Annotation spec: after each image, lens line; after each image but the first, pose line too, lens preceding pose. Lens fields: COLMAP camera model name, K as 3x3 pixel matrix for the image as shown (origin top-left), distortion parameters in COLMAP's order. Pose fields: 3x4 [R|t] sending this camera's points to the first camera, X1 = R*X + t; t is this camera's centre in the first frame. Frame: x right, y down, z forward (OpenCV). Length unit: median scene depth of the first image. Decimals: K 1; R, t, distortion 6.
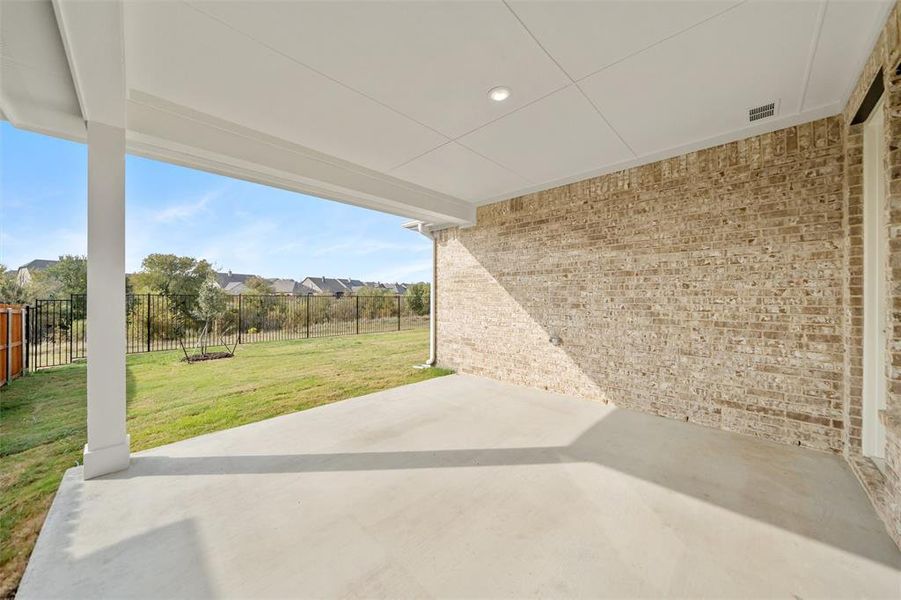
lens RADIAL K [[314.2, 0, 429.7], [0, 314.2, 296.8], [0, 0, 1]] dist [-0.002173, -0.000082]
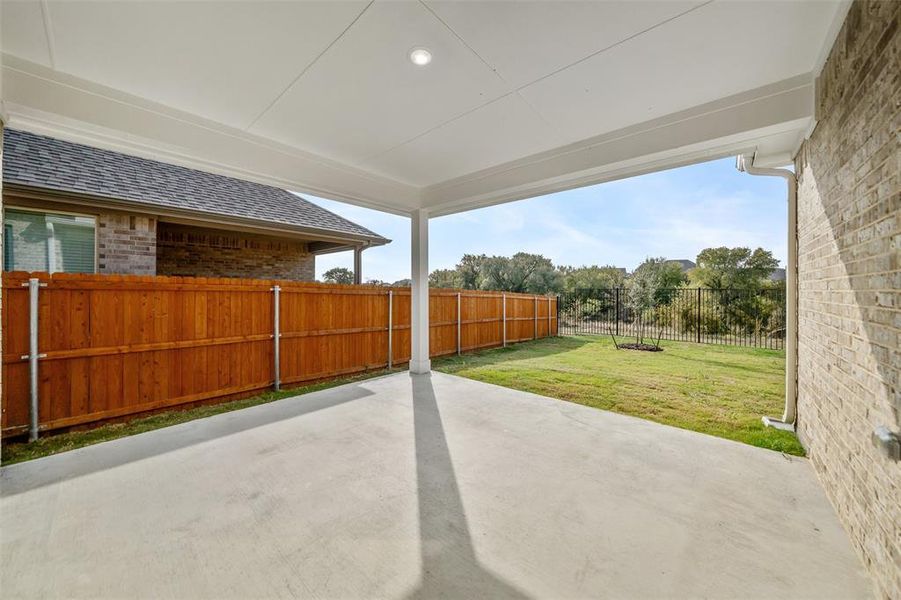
lens RADIAL K [[318.0, 0, 453.8], [0, 318.0, 290.5], [0, 0, 1]] dist [-0.001891, -0.000095]
pose [[0.095016, 0.000775, -0.995475, 0.141960], [-0.001550, 0.999999, 0.000630, 0.000135], [0.995475, 0.001483, 0.095017, 0.129759]]
